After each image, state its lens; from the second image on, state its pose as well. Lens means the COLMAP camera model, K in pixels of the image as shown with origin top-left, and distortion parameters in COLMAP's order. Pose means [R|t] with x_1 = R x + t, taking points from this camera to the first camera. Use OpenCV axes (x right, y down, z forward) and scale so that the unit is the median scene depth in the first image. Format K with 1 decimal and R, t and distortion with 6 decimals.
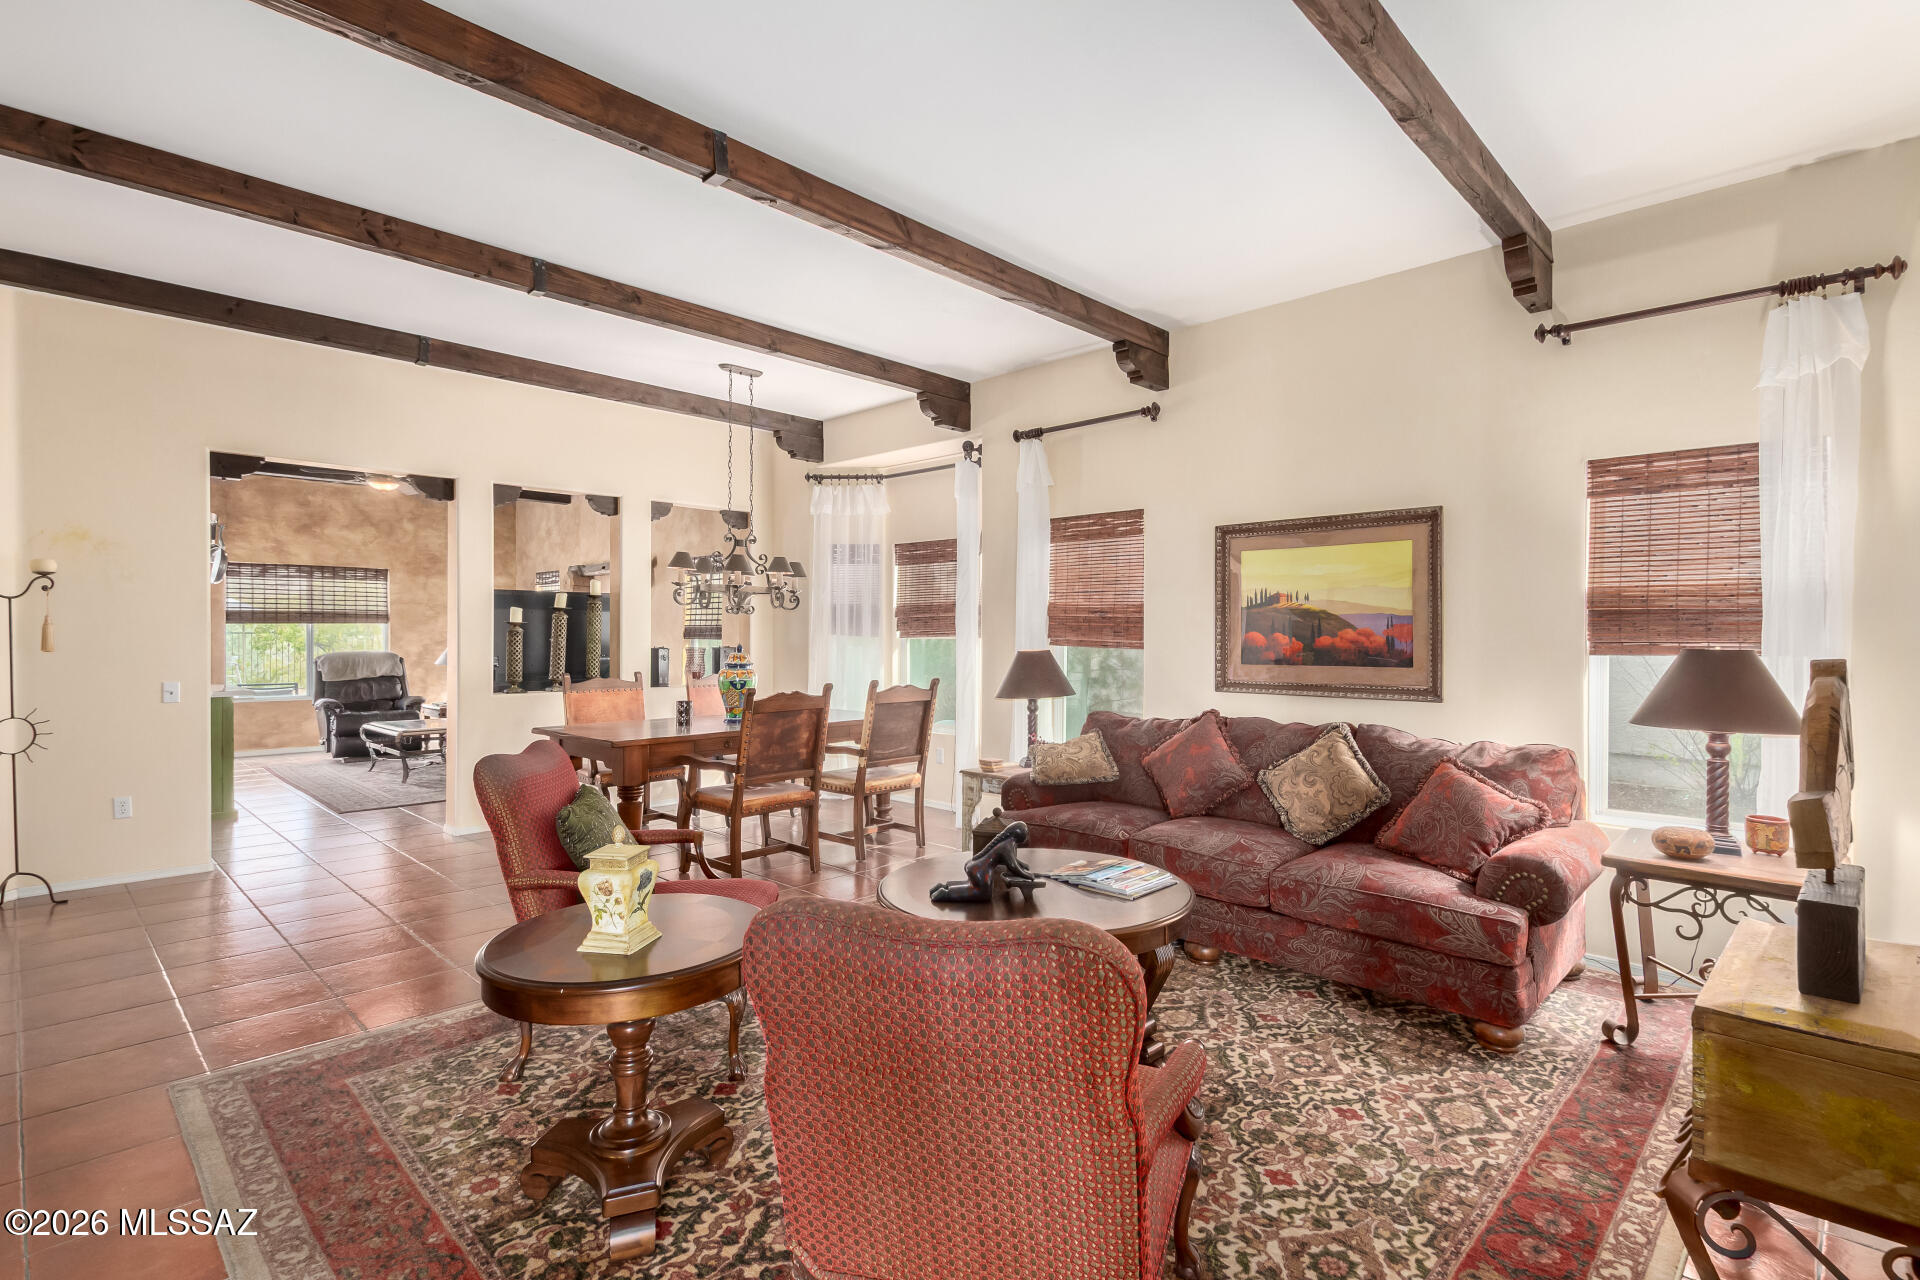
lens RADIAL K [[926.3, 0, 962.0], [0, 926.3, 634.2], [0, 0, 1]] dist [0.000416, -0.000357]
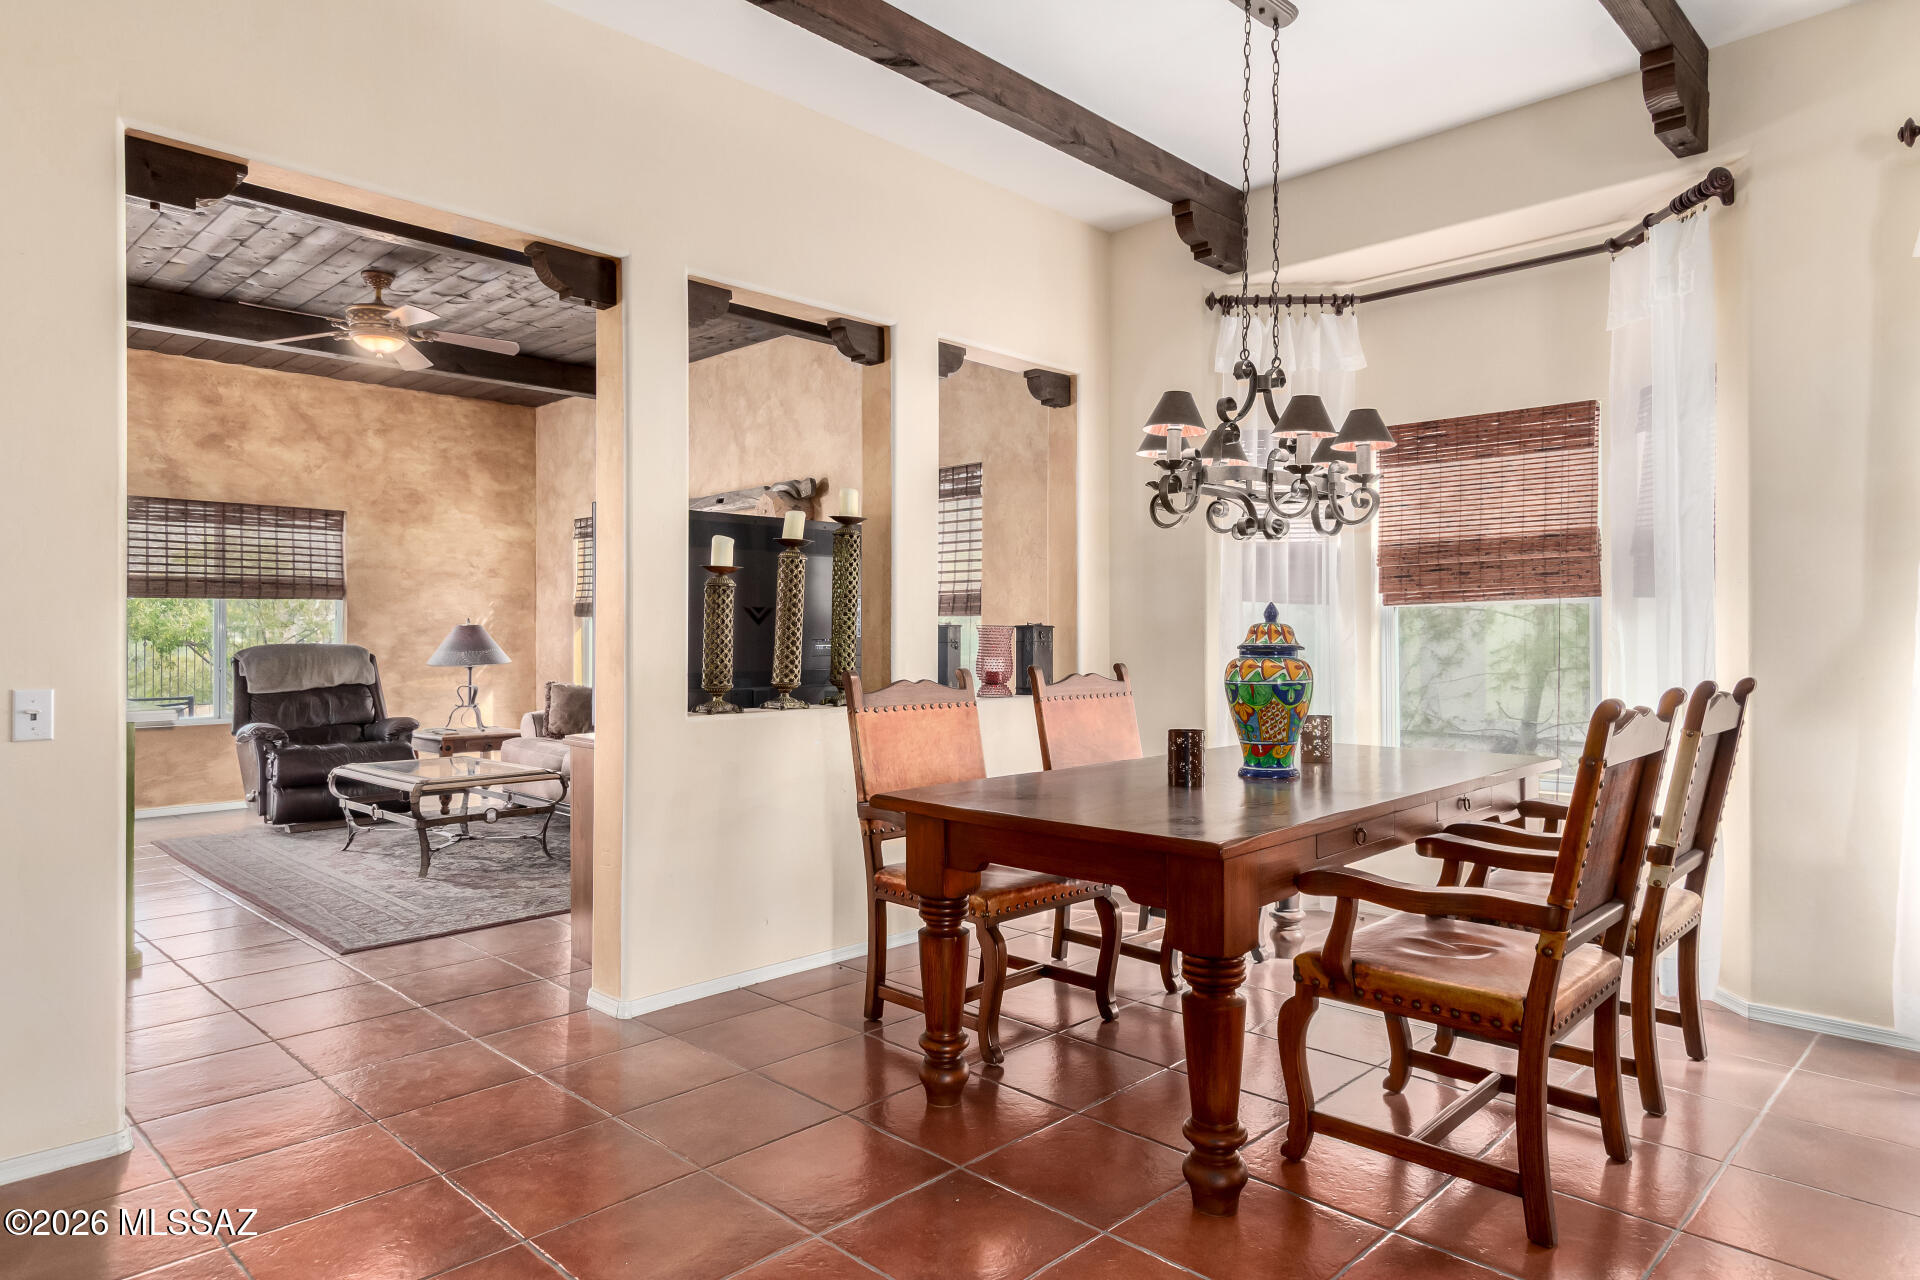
lens RADIAL K [[1172.2, 0, 954.4], [0, 1172.2, 622.9], [0, 0, 1]] dist [0.017419, 0.001040]
pose [[0.999928, -0.002865, -0.011617, -0.277329], [0.002725, 0.999923, -0.012081, 0.019320], [0.011651, 0.012048, 0.999860, 0.302231]]
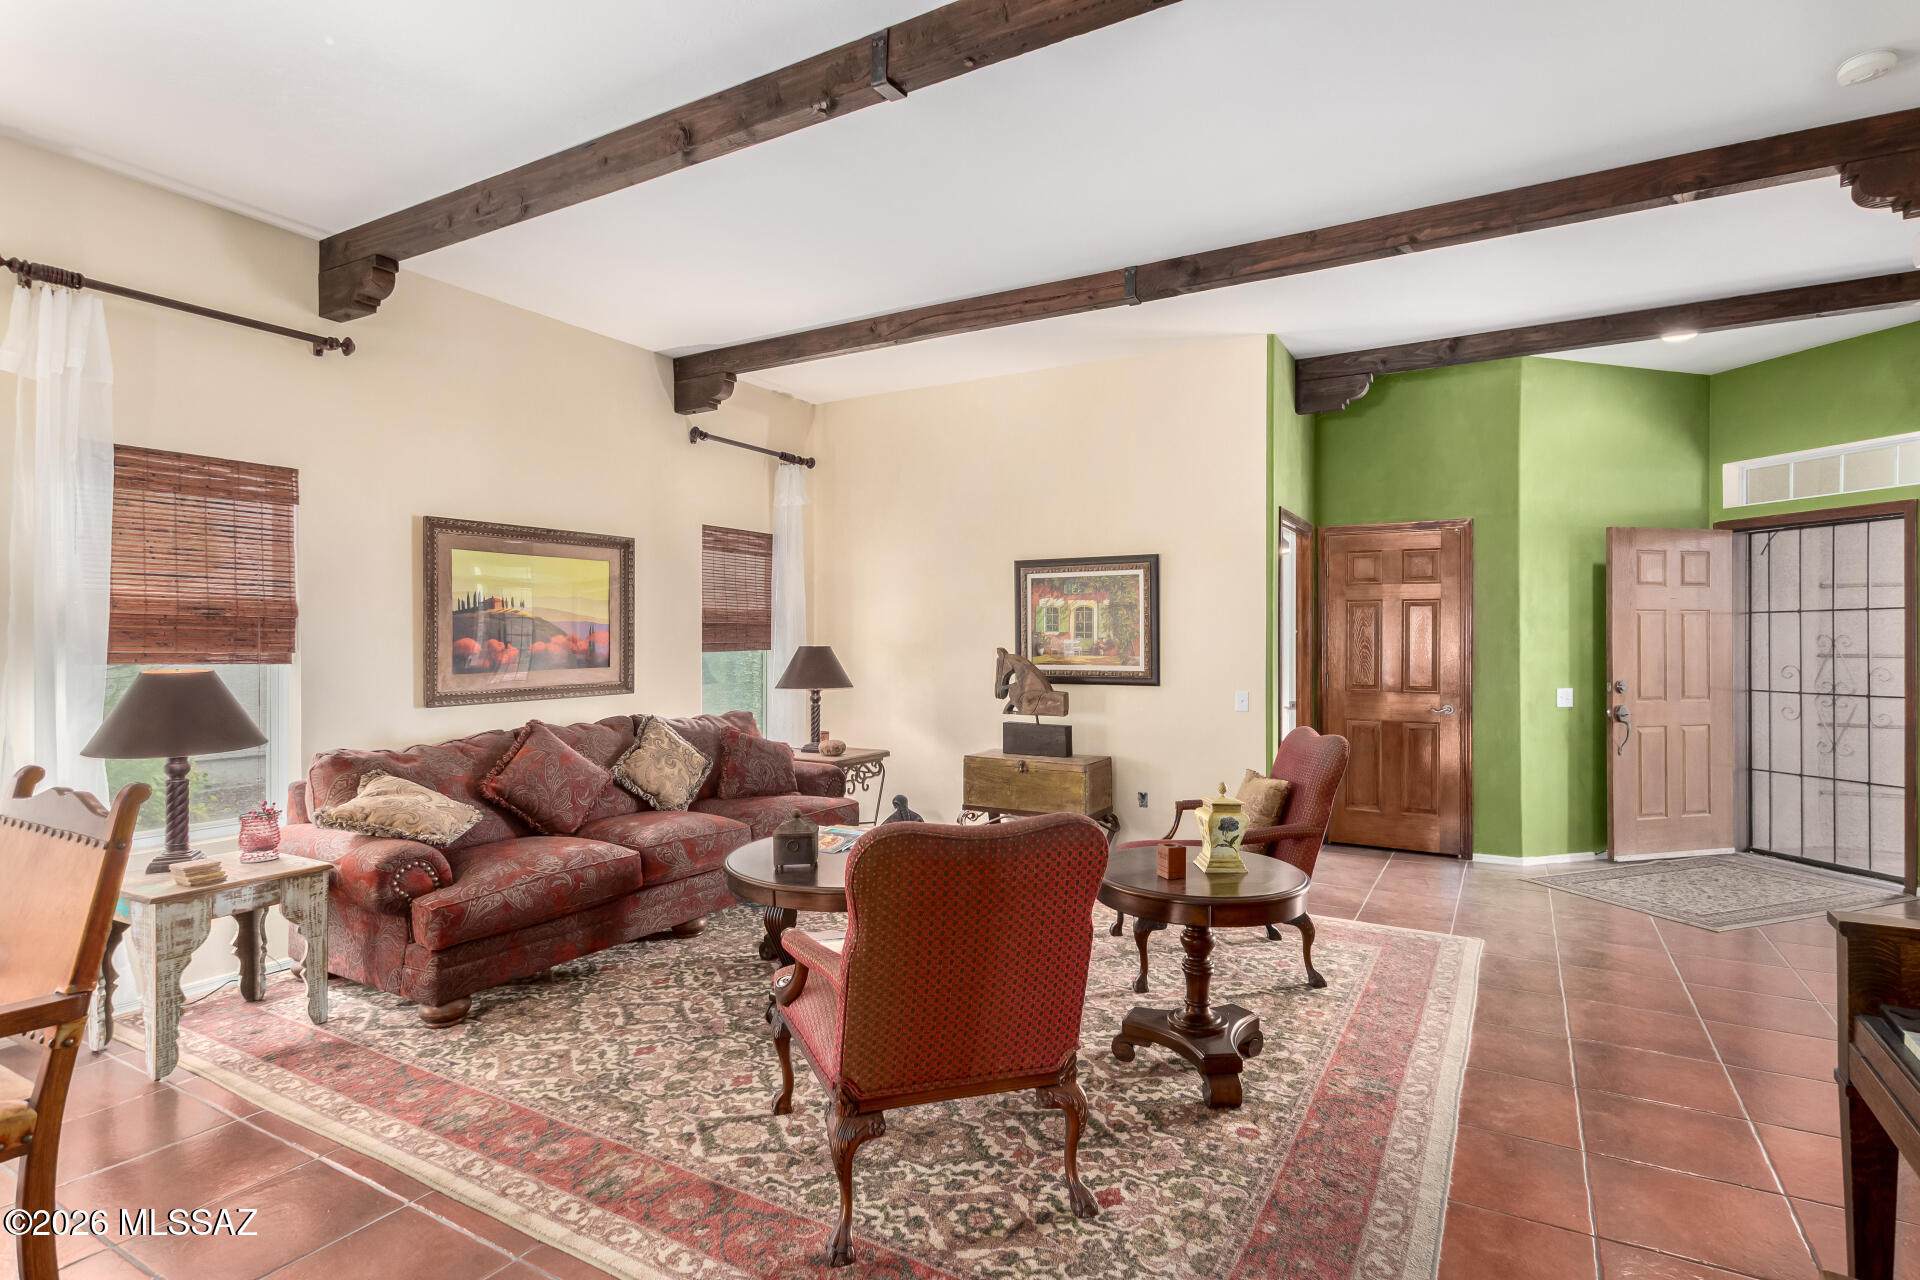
lens RADIAL K [[926.3, 0, 962.0], [0, 926.3, 634.2], [0, 0, 1]] dist [0.000416, -0.000357]
pose [[-0.245959, -0.001968, 0.969278, -0.404655], [0.003549, 0.999989, 0.002930, -0.004375], [-0.969274, 0.004160, -0.245950, 0.428404]]
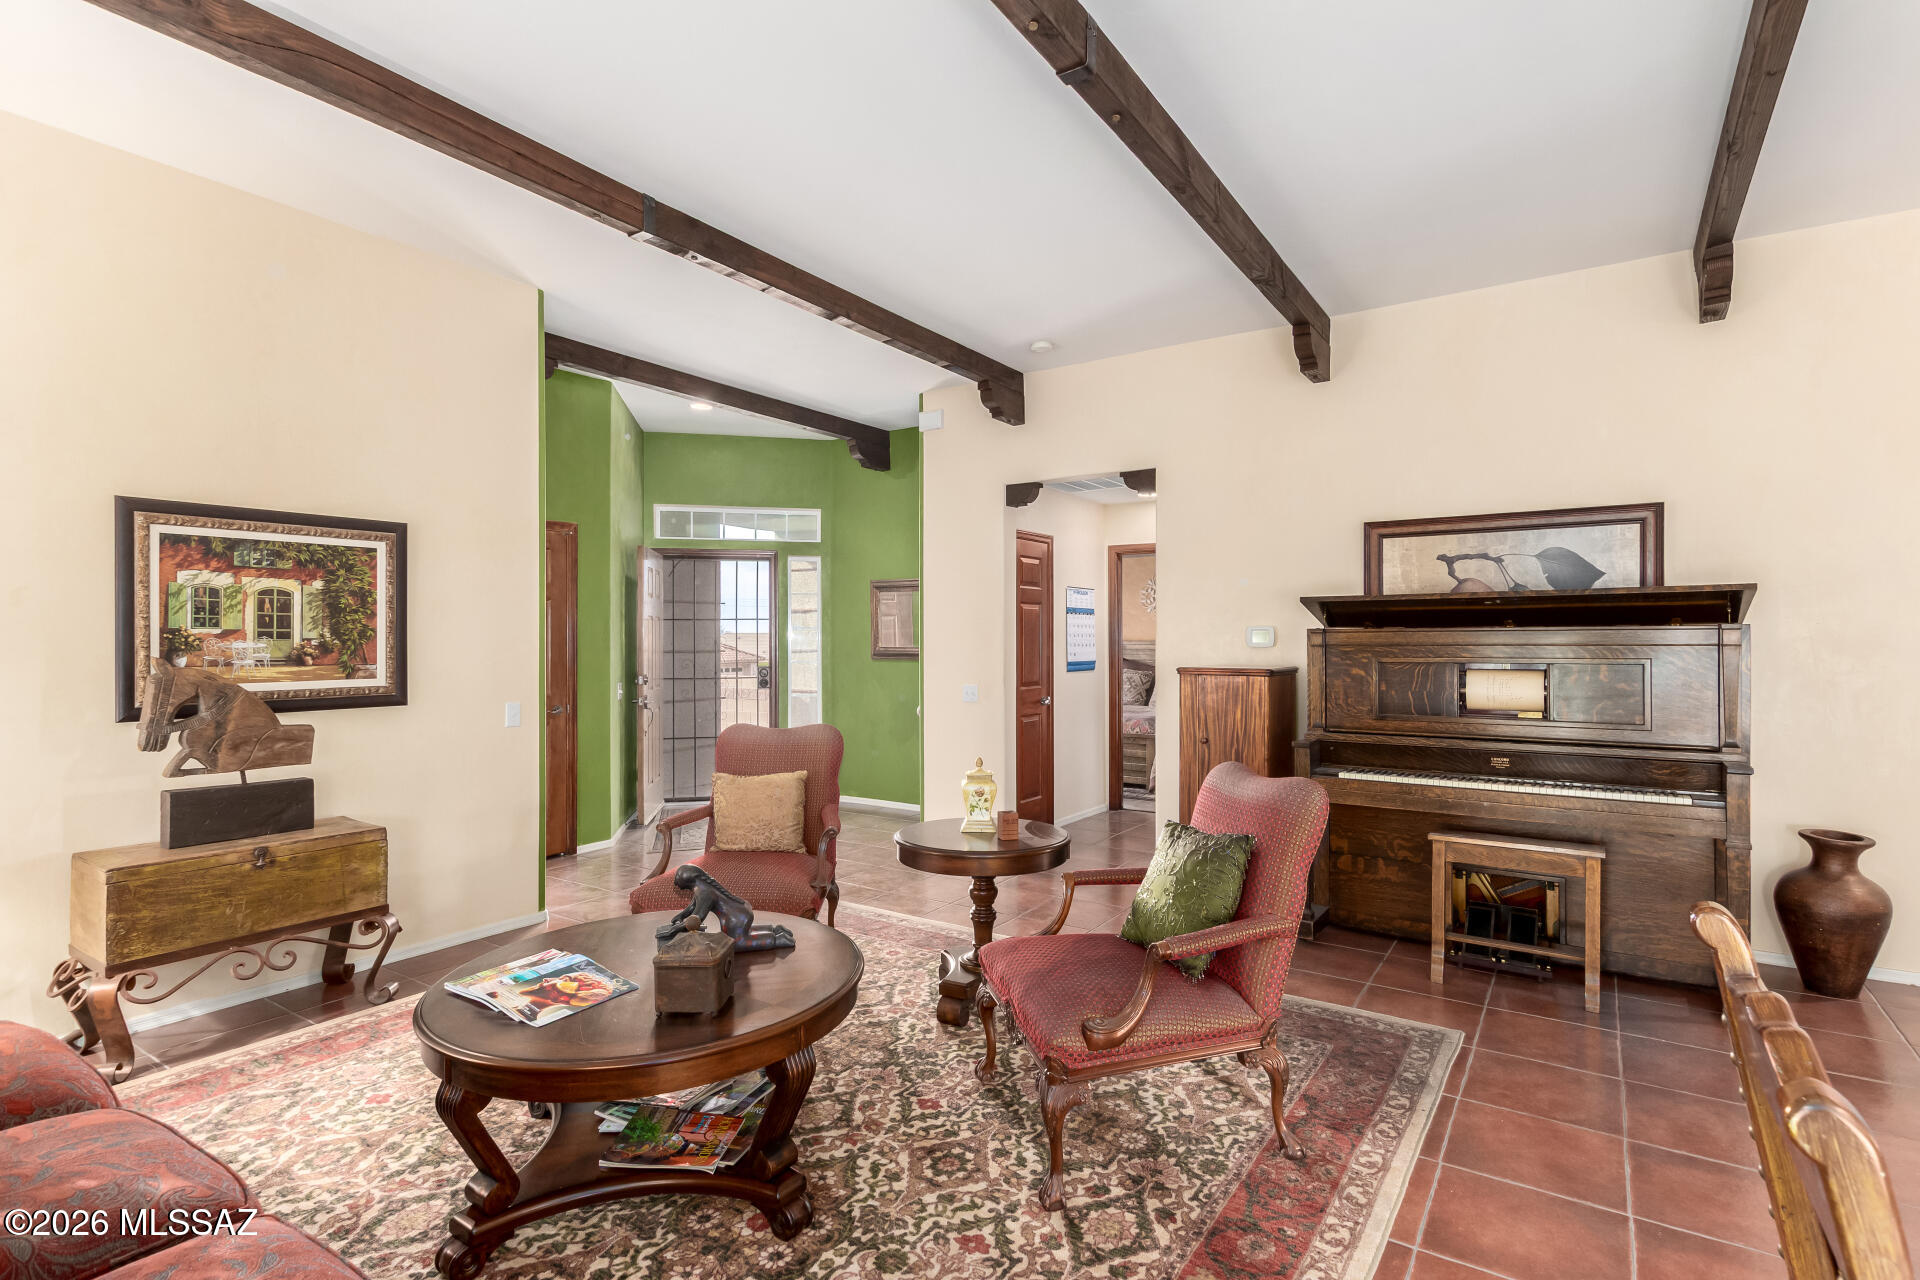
lens RADIAL K [[948.8, 0, 1018.0], [0, 948.8, 637.8], [0, 0, 1]] dist [0.001189, -0.000176]
pose [[-0.978196, -0.002972, -0.207662, -0.009805], [-0.003896, 0.999984, 0.004042, -0.003047], [0.207646, 0.004763, -0.978192, 0.676280]]
